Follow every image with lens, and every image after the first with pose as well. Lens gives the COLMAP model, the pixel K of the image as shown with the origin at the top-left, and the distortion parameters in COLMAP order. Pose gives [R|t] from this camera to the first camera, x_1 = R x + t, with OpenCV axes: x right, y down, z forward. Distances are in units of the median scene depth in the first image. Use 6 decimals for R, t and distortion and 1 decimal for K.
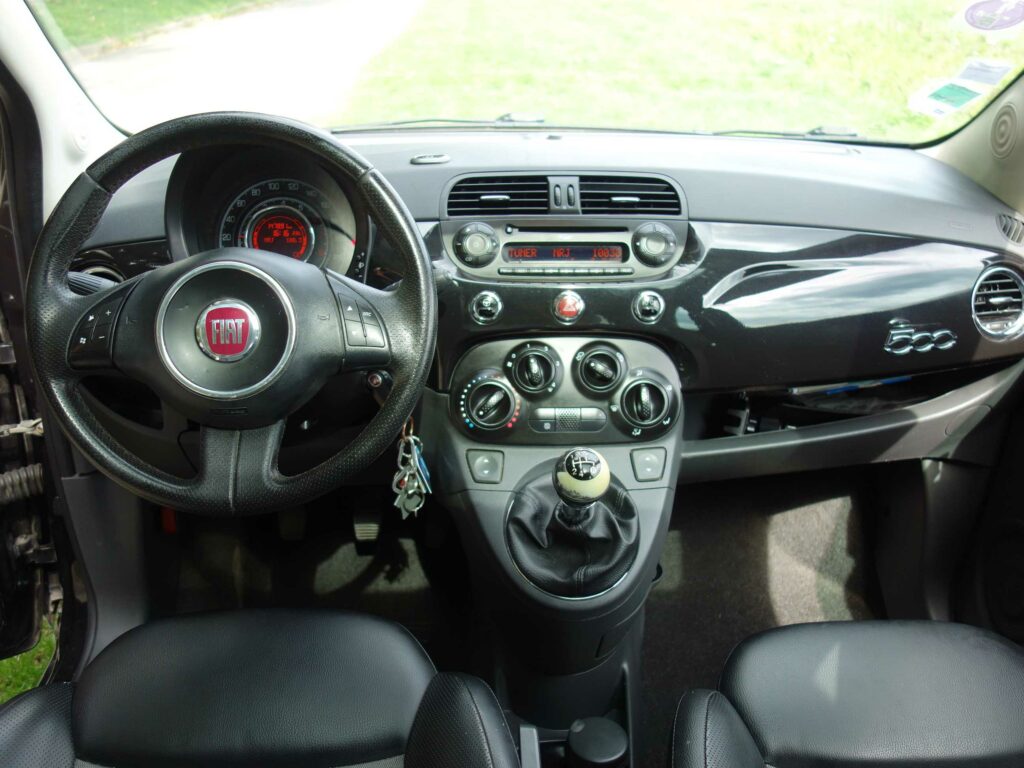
lens RADIAL K [[895.2, 0, 514.1], [0, 895.2, 385.7], [0, 0, 1]] dist [0.005783, 0.015604]
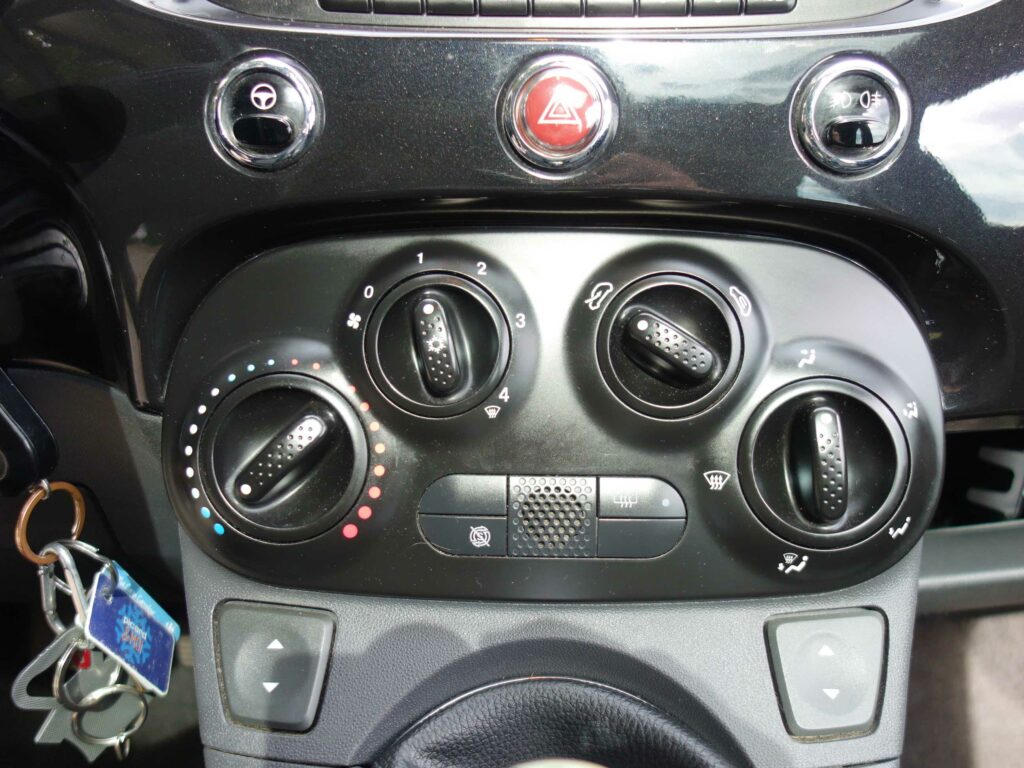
lens RADIAL K [[895.2, 0, 514.1], [0, 895.2, 385.7], [0, 0, 1]] dist [0.005783, 0.015604]
pose [[0.997940, 0.018195, -0.061524, 0.064489], [-0.016499, 0.999473, 0.027971, -0.011785], [0.062001, -0.026898, 0.997714, 0.710894]]
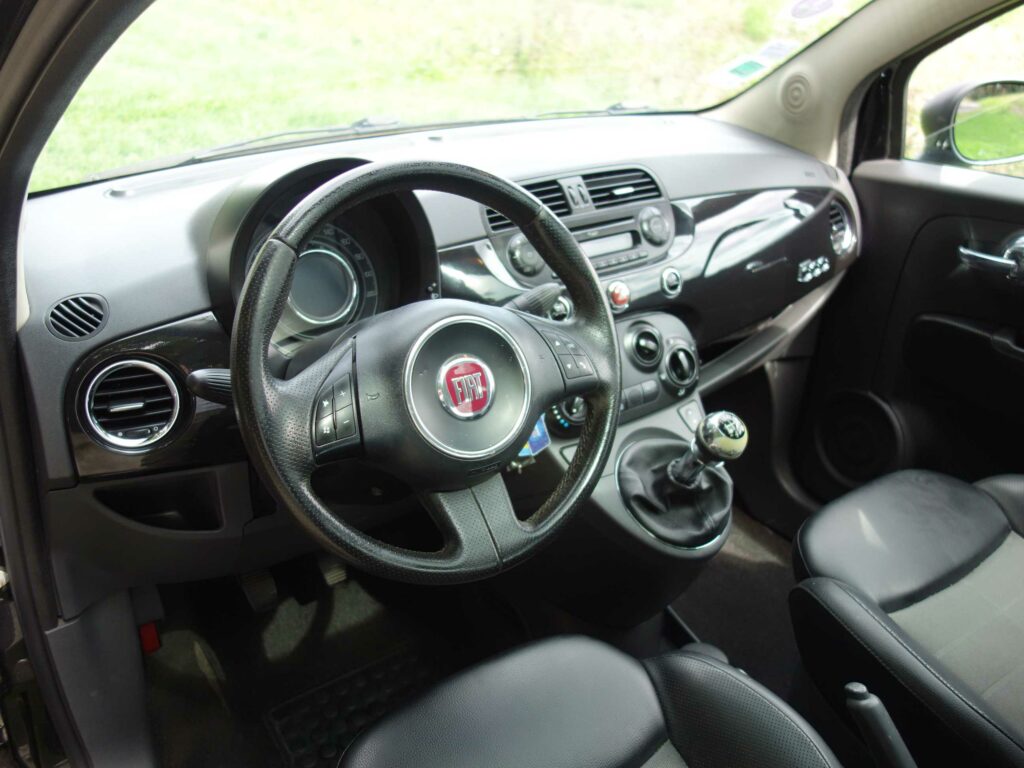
lens RADIAL K [[895.2, 0, 514.1], [0, 895.2, 385.7], [0, 0, 1]] dist [0.005783, 0.015604]
pose [[0.844215, -0.244051, 0.477222, -0.584832], [0.225434, 0.969421, 0.096964, -0.114641], [-0.486293, 0.025724, 0.873417, 0.110423]]
